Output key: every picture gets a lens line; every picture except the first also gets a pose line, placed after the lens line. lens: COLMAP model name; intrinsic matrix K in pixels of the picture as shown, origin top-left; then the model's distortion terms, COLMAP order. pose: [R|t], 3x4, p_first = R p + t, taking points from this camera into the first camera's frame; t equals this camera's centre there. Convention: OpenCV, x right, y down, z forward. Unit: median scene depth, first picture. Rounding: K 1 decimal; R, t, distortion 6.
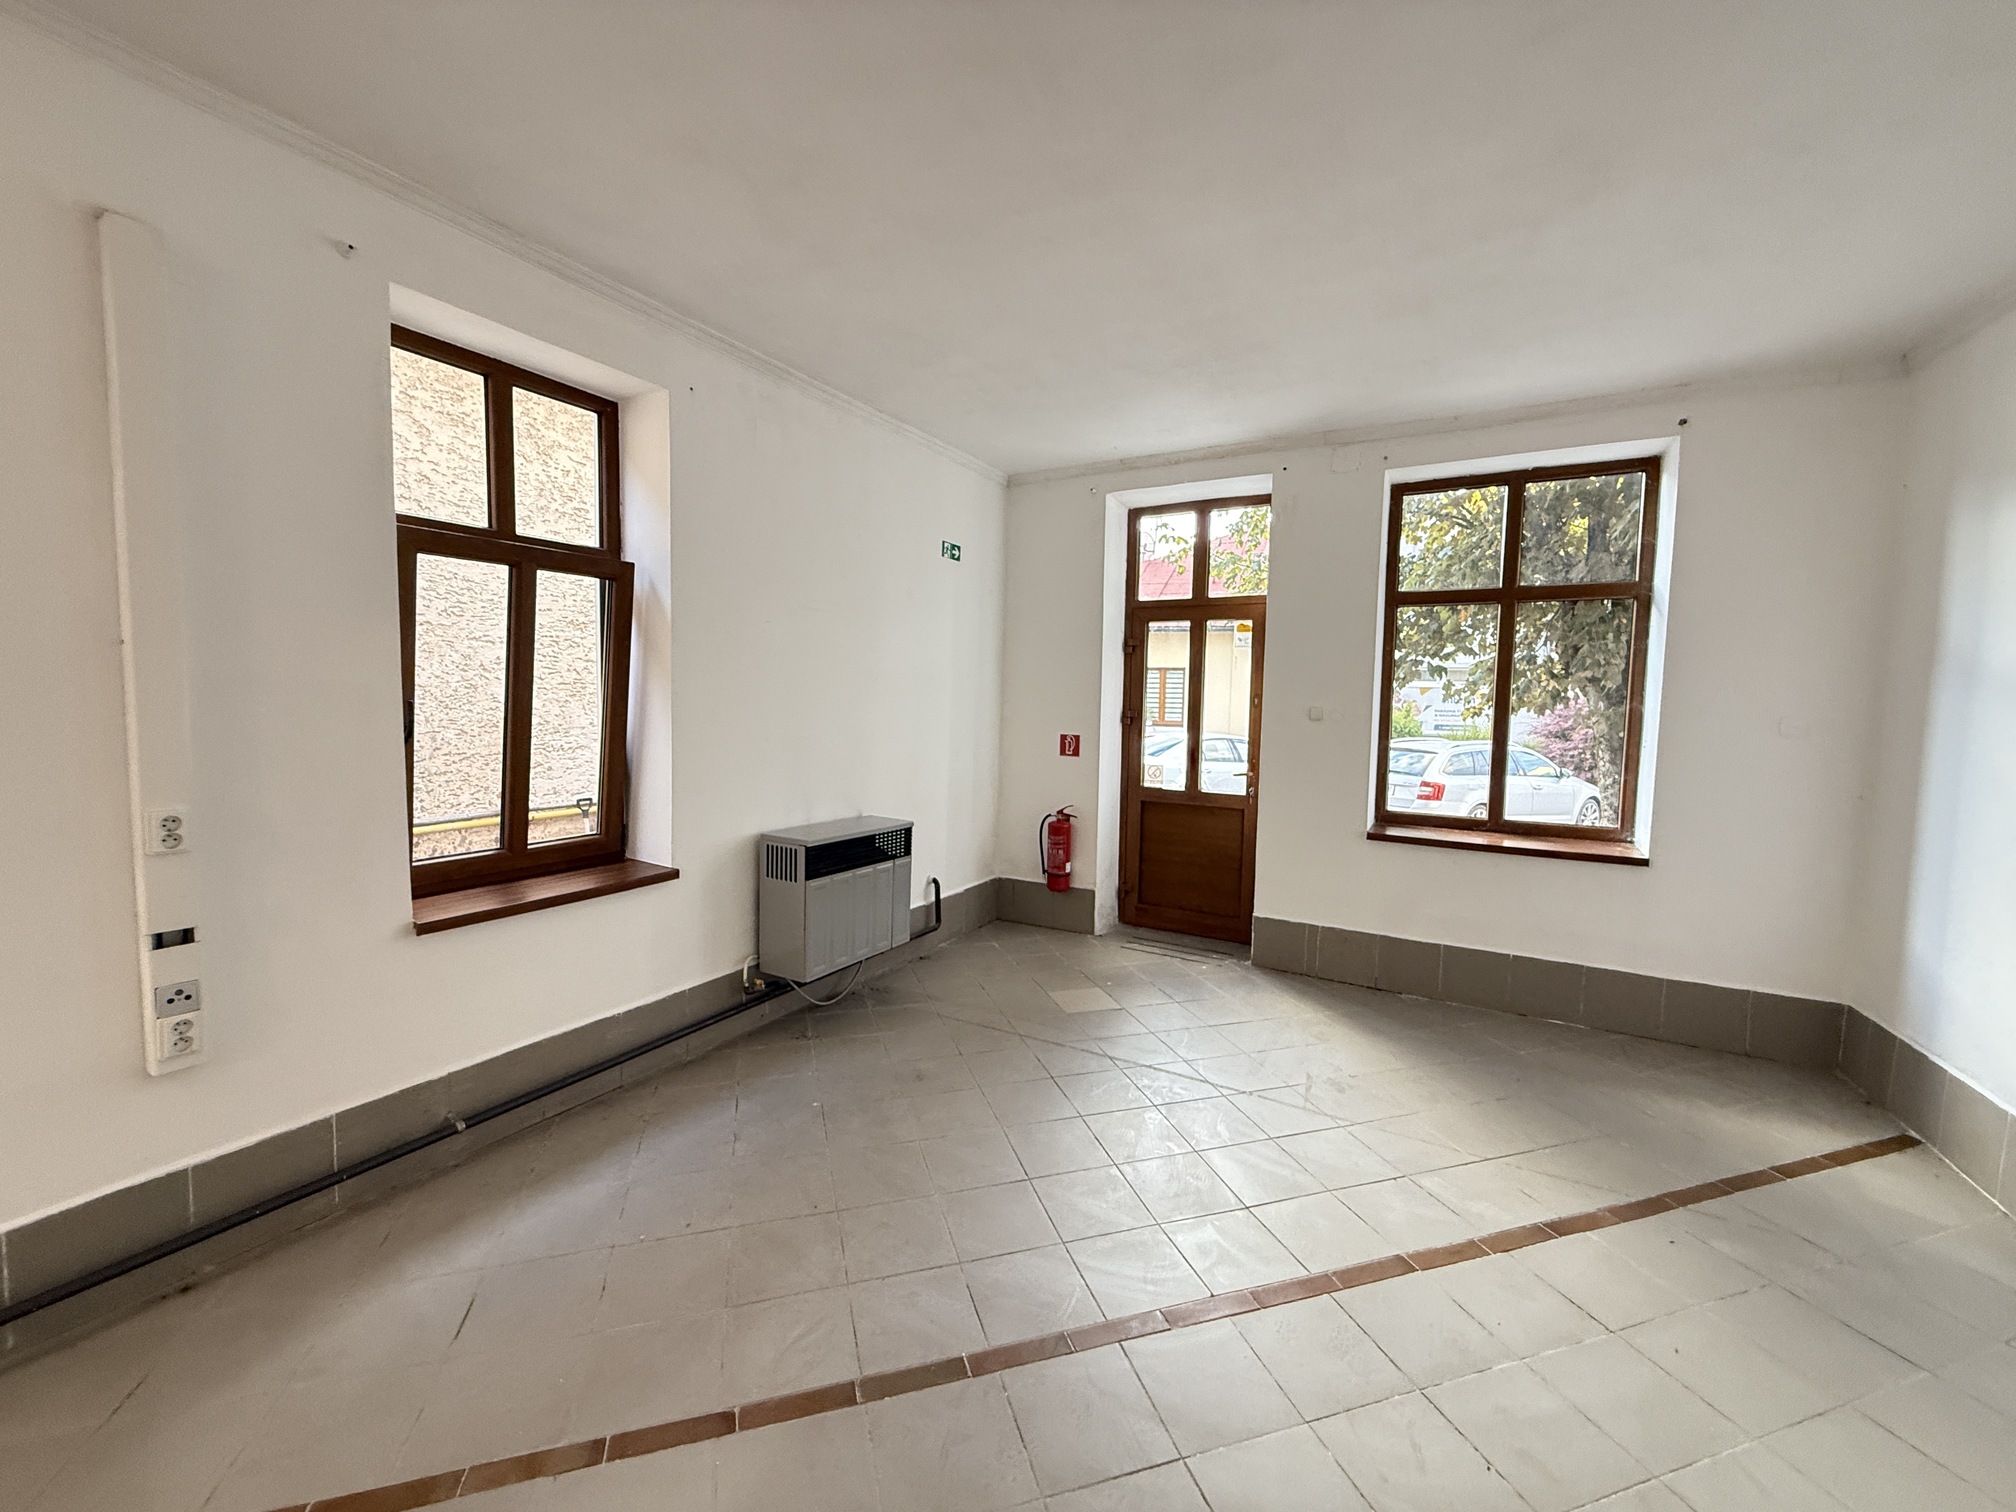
lens RADIAL K [[801.4, 0, 1011.1], [0, 801.4, 753.0], [0, 0, 1]] dist [-0.000629, 0.000082]
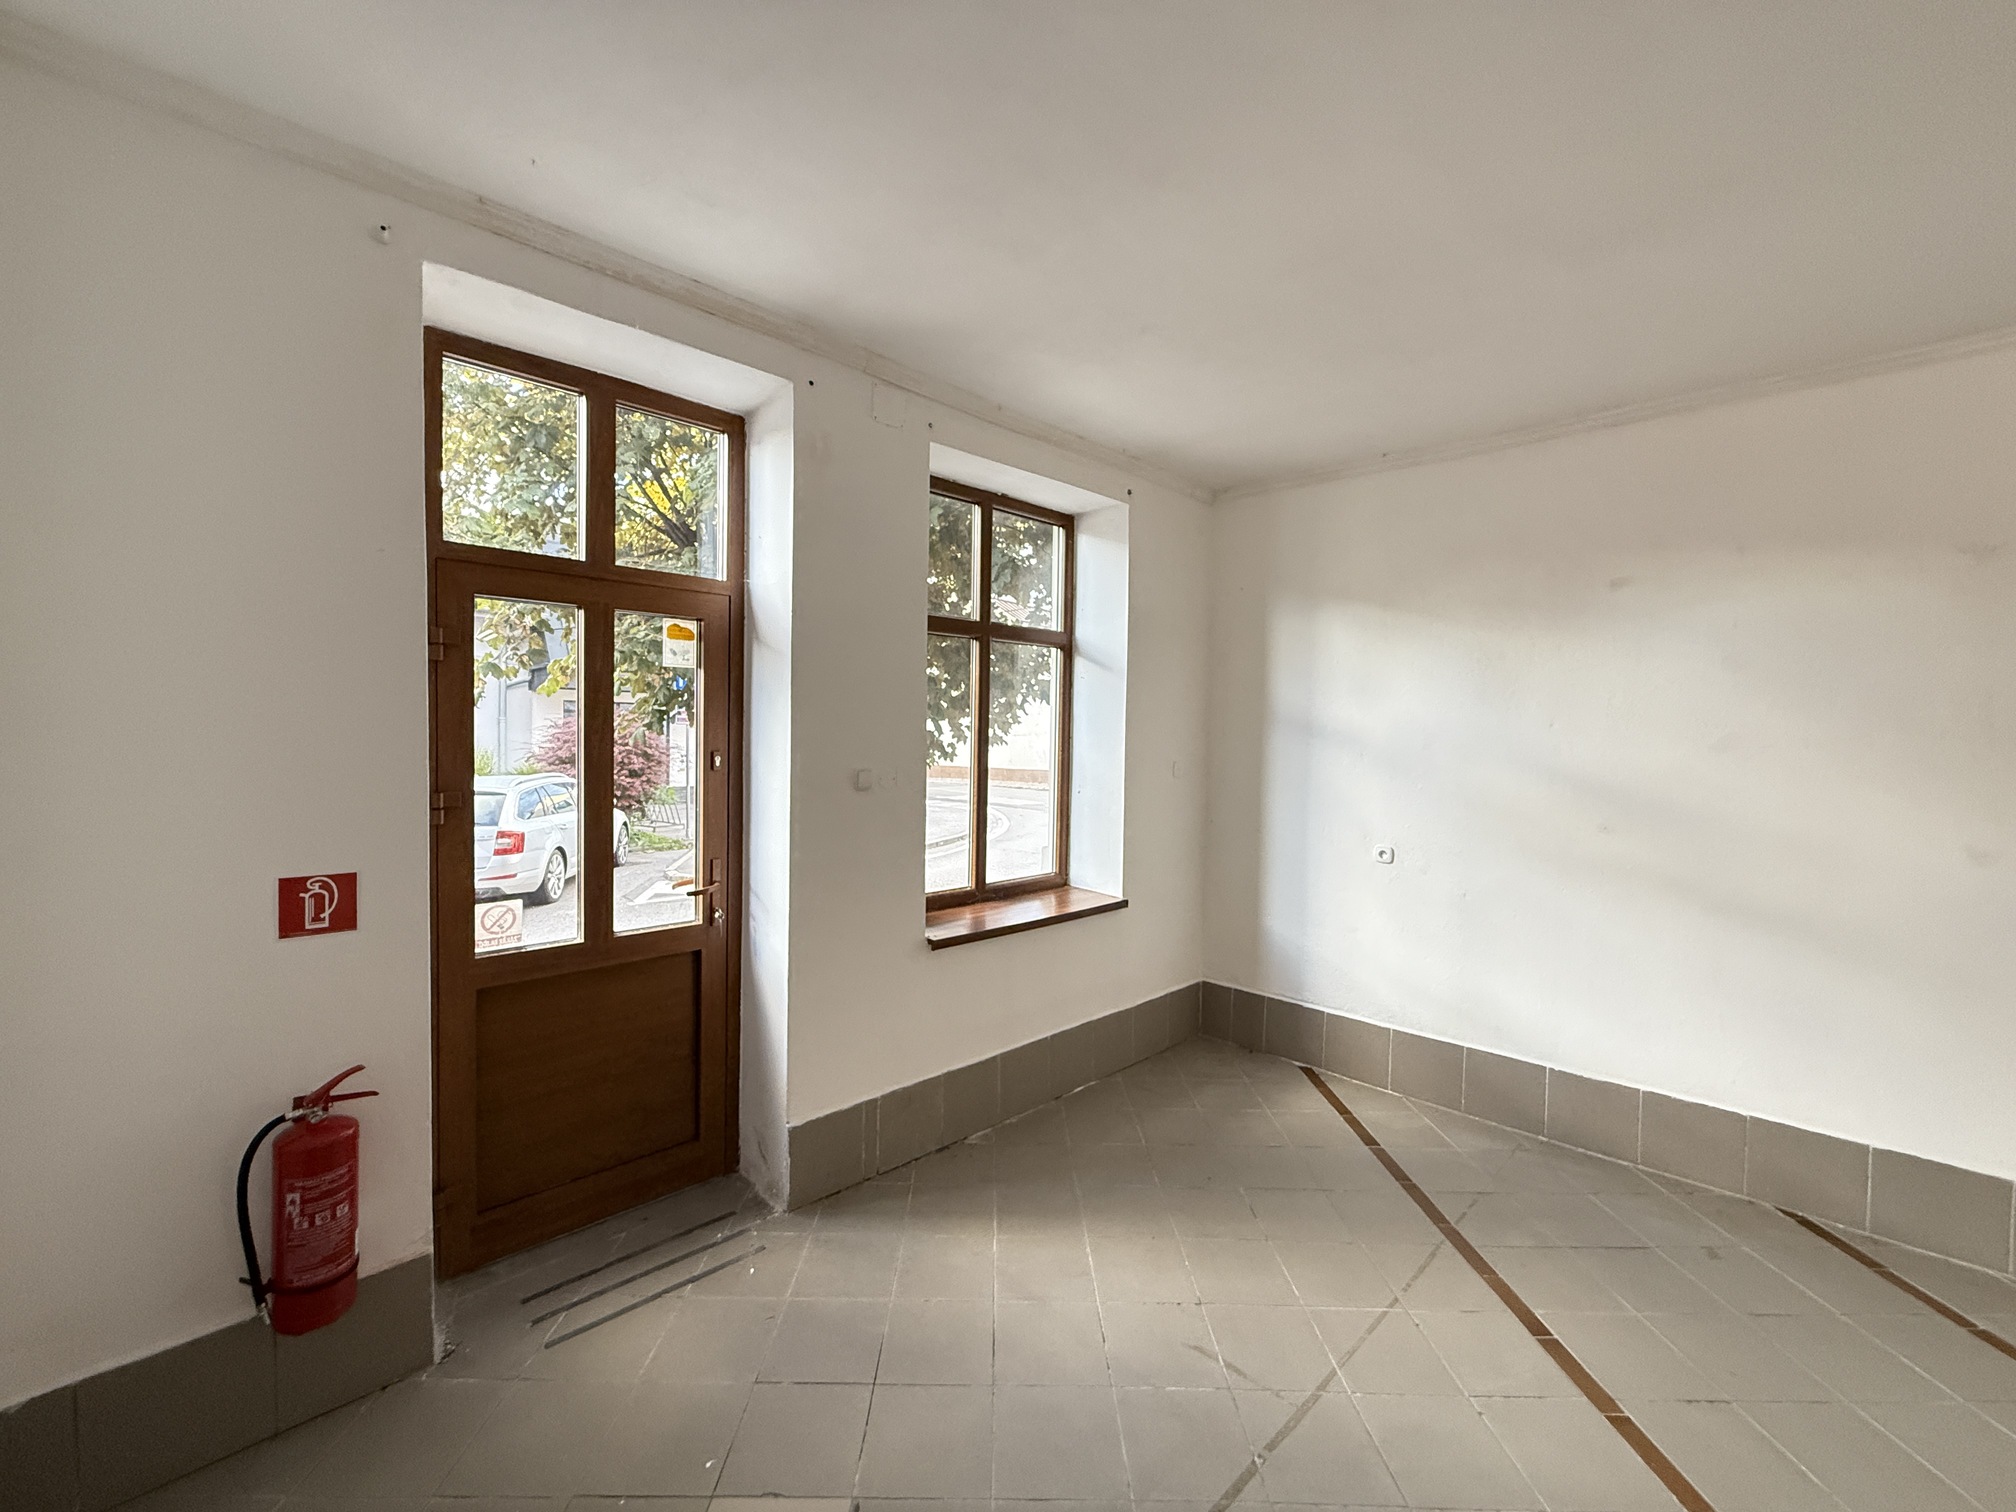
lens RADIAL K [[801.4, 0, 1002.8], [0, 801.4, 750.9], [0, 0, 1]] dist [-0.000629, 0.000082]
pose [[0.300439, -0.040015, 0.952961, -0.183203], [0.058842, 0.997994, 0.023355, -0.071321], [-0.951984, 0.049057, 0.302191, 0.609761]]
